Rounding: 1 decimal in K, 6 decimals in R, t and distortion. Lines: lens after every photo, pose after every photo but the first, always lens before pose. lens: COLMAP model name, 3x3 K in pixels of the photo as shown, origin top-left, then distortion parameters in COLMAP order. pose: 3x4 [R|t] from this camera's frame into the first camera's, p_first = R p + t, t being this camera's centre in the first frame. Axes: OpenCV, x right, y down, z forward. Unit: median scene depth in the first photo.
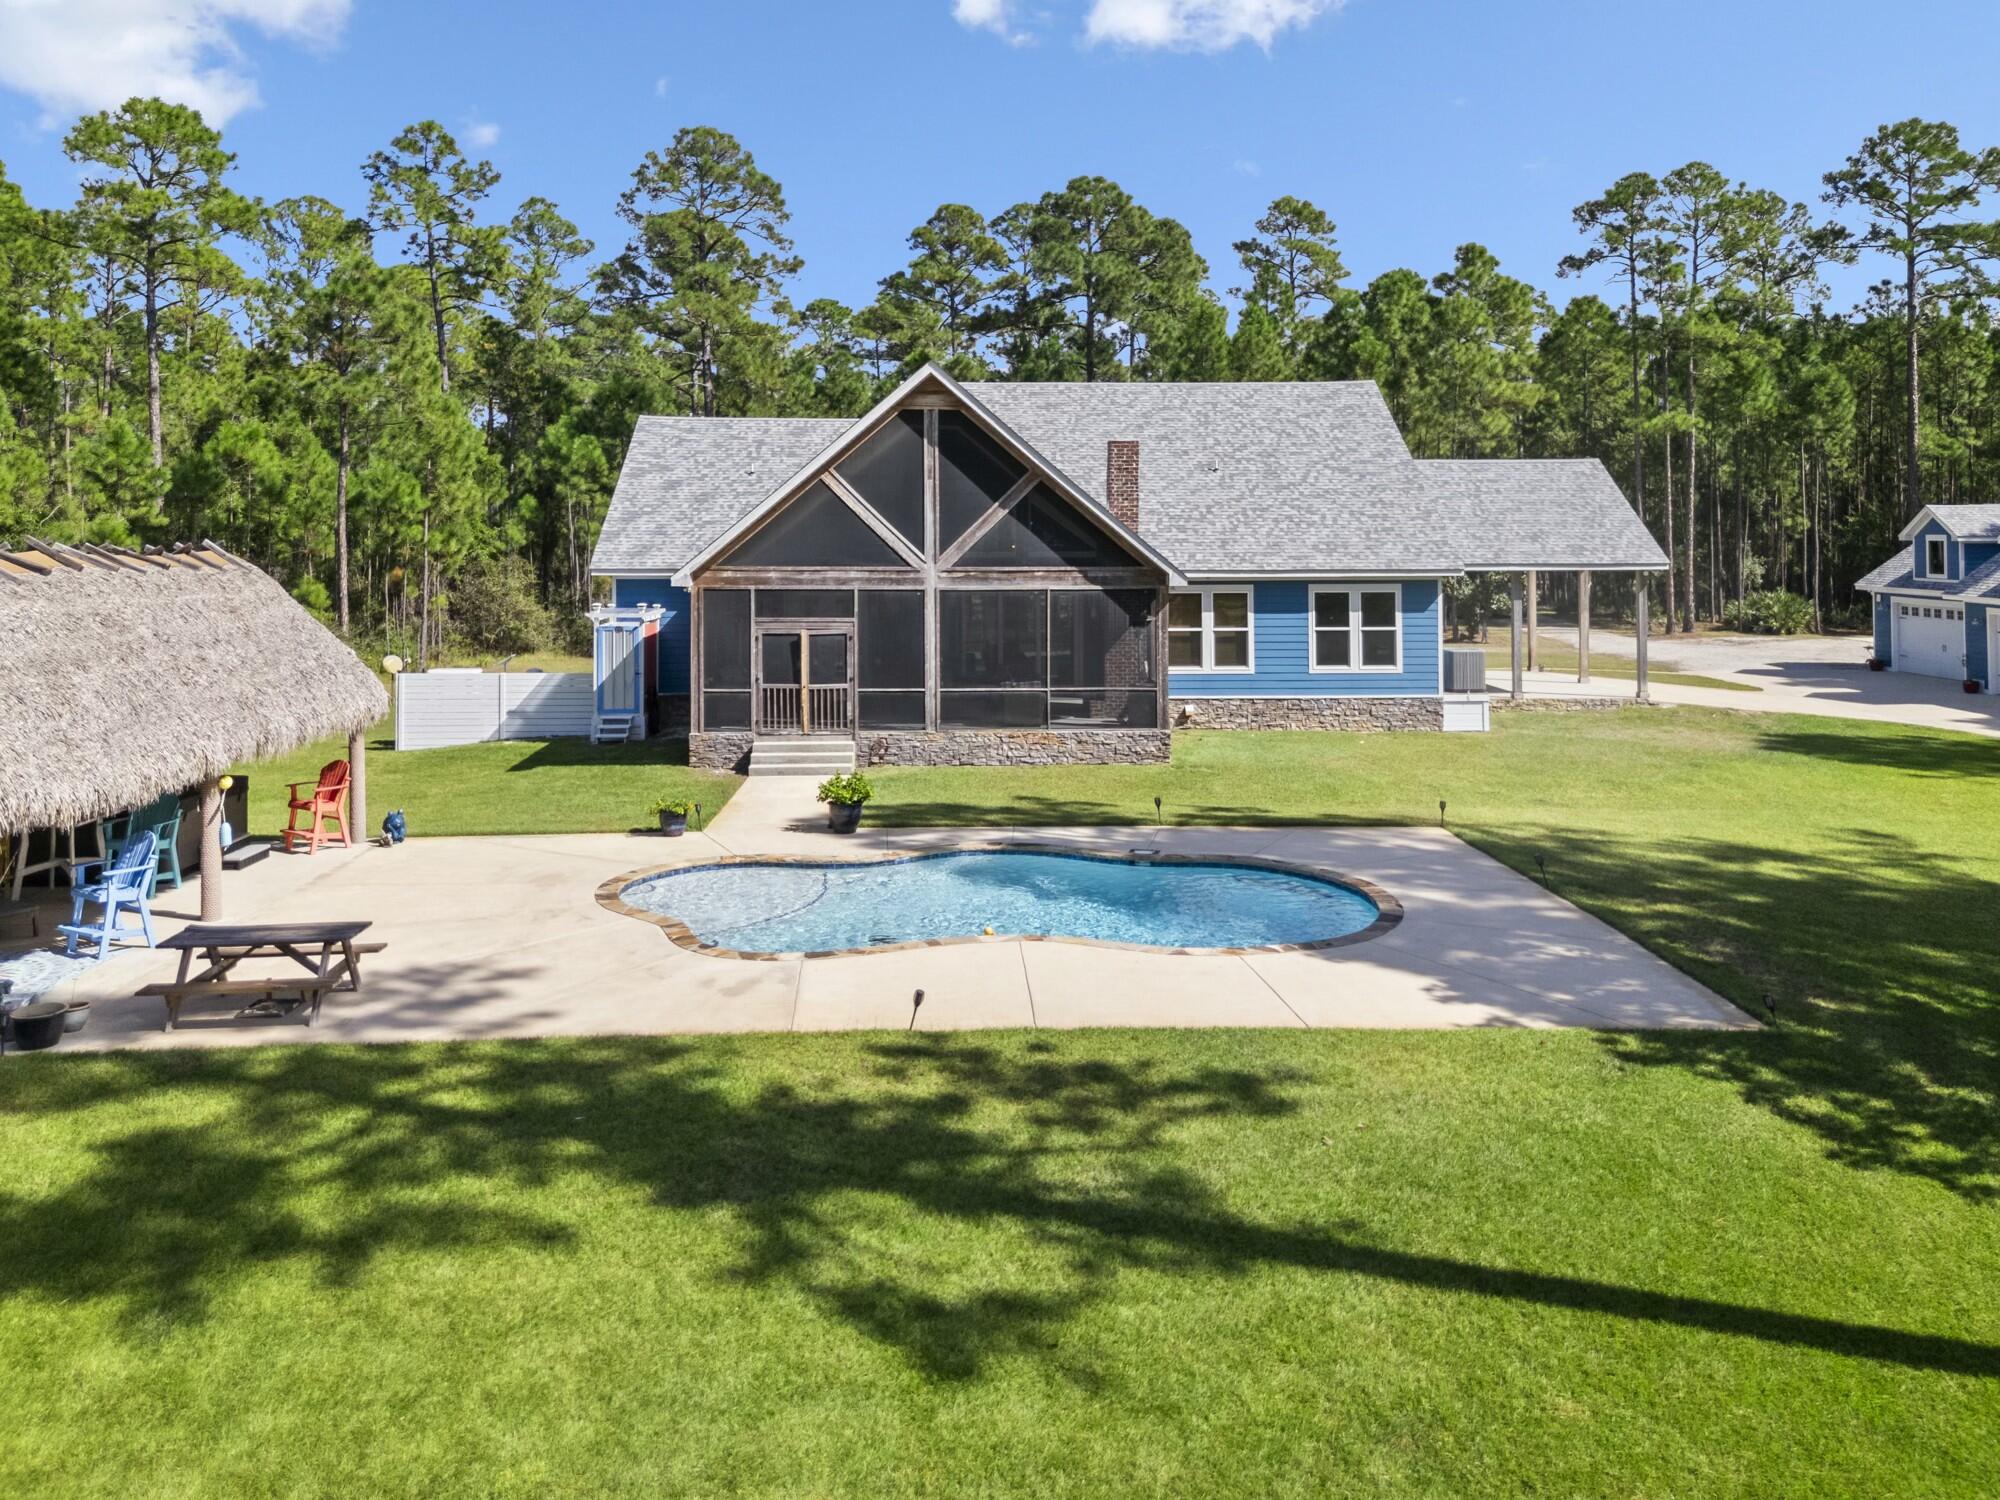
lens RADIAL K [[1785.8, 0, 971.0], [0, 1785.8, 748.0], [0, 0, 1]] dist [0.003140, 0.001227]
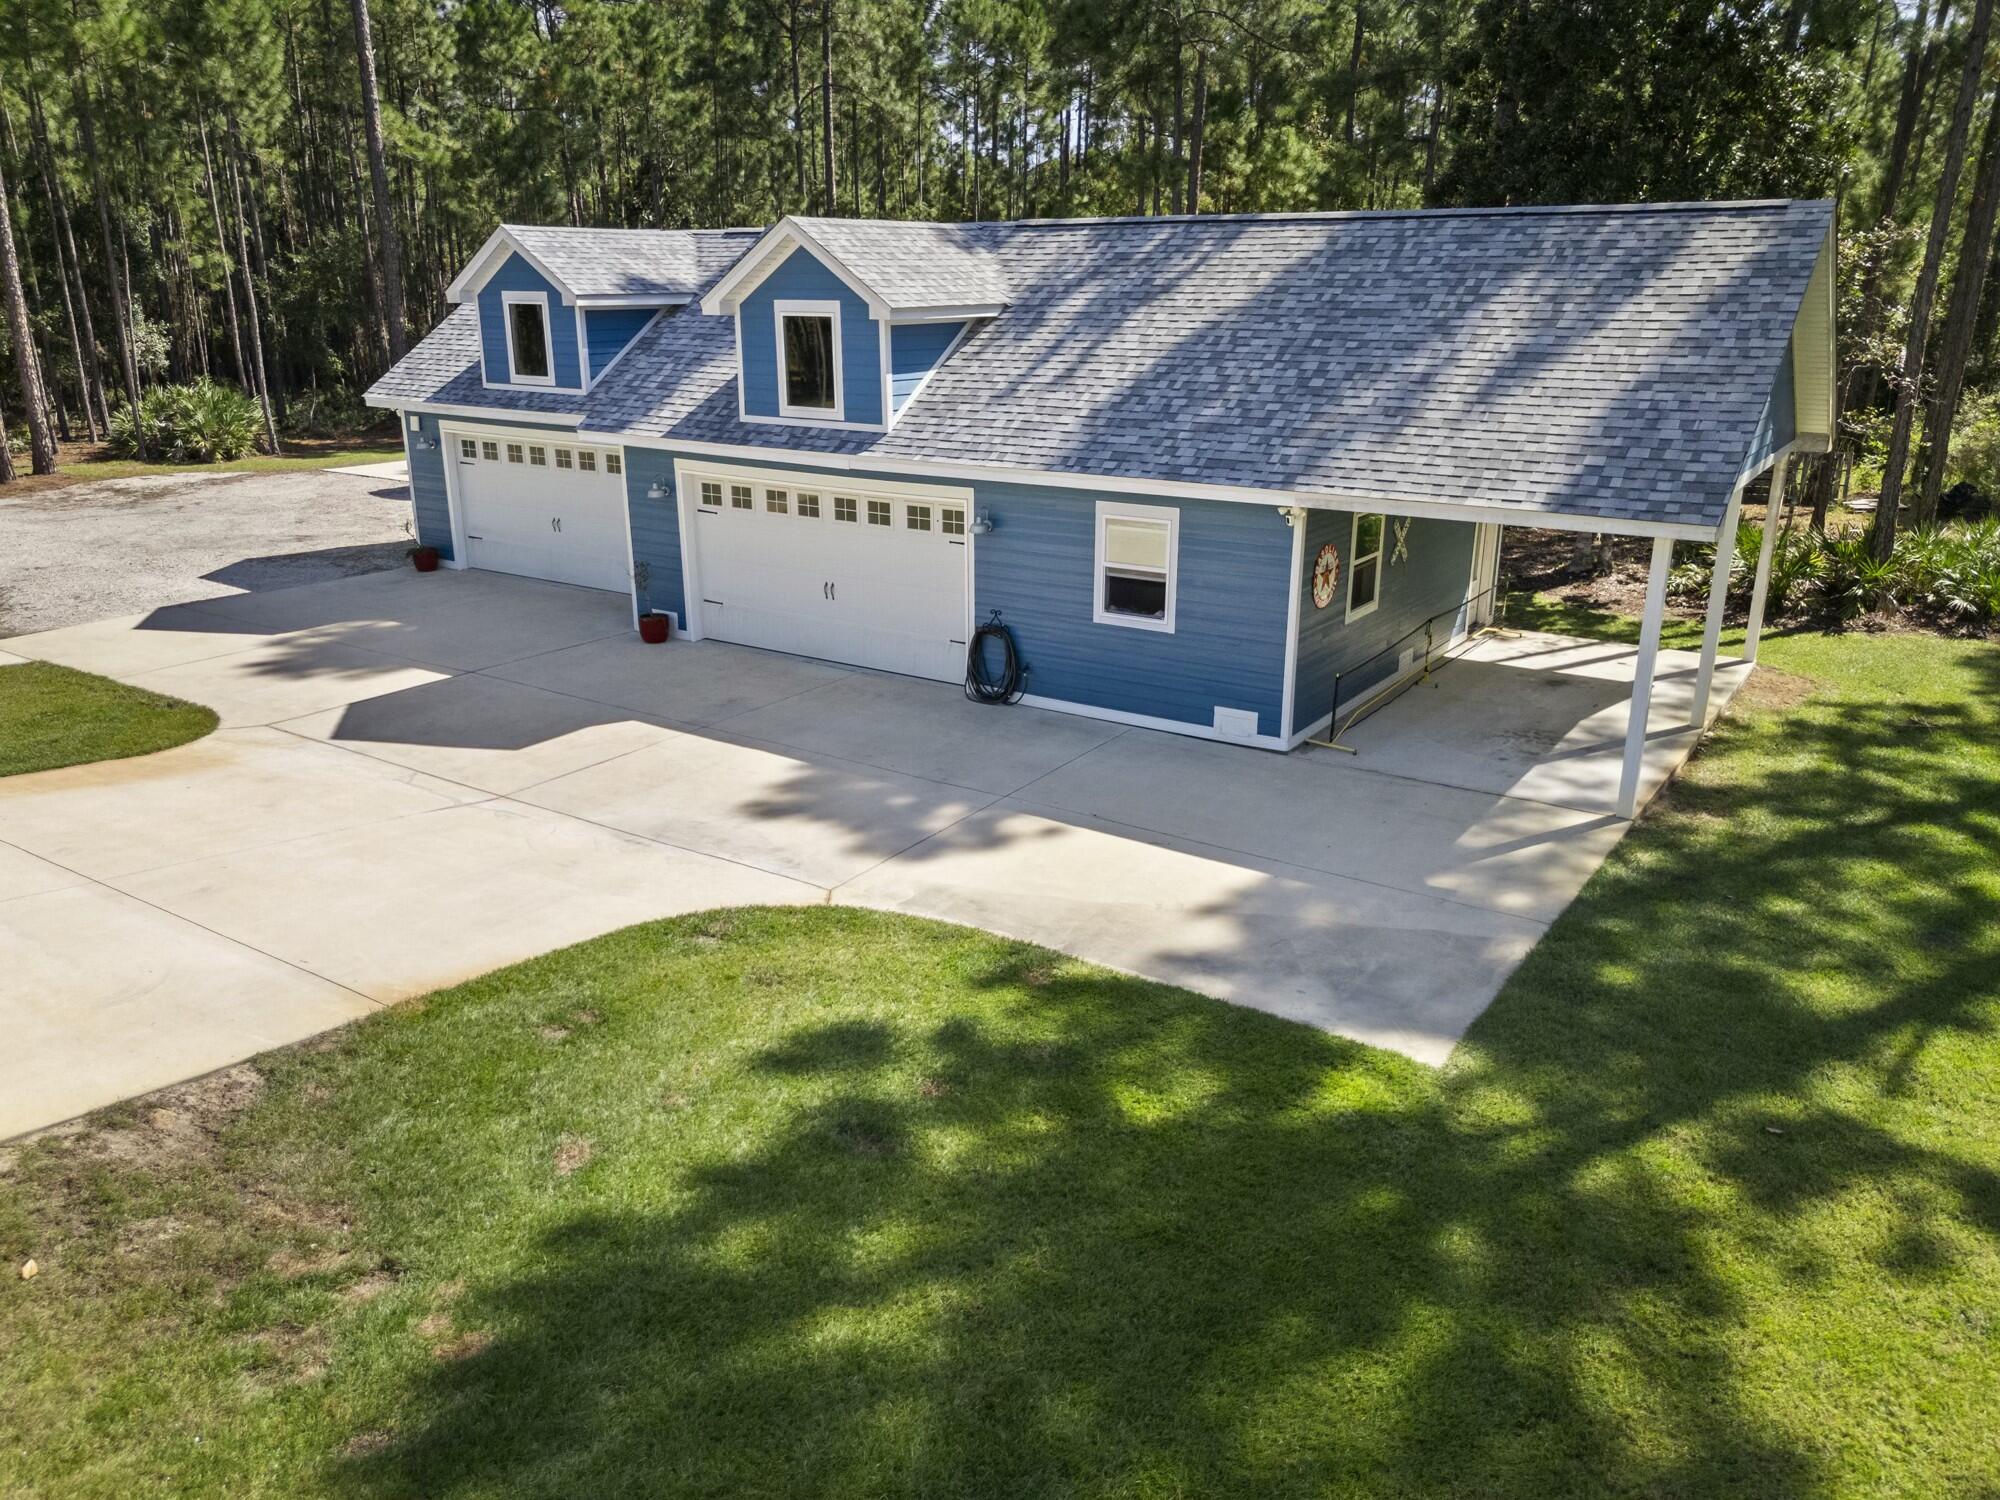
lens RADIAL K [[1785.8, 0, 971.0], [0, 1785.8, 748.0], [0, 0, 1]] dist [0.003140, 0.001227]
pose [[0.676584, -0.181103, 0.713747, 0.199656], [0.080784, 0.981689, 0.172512, -0.055361], [-0.731920, -0.059059, 0.678826, 0.446776]]
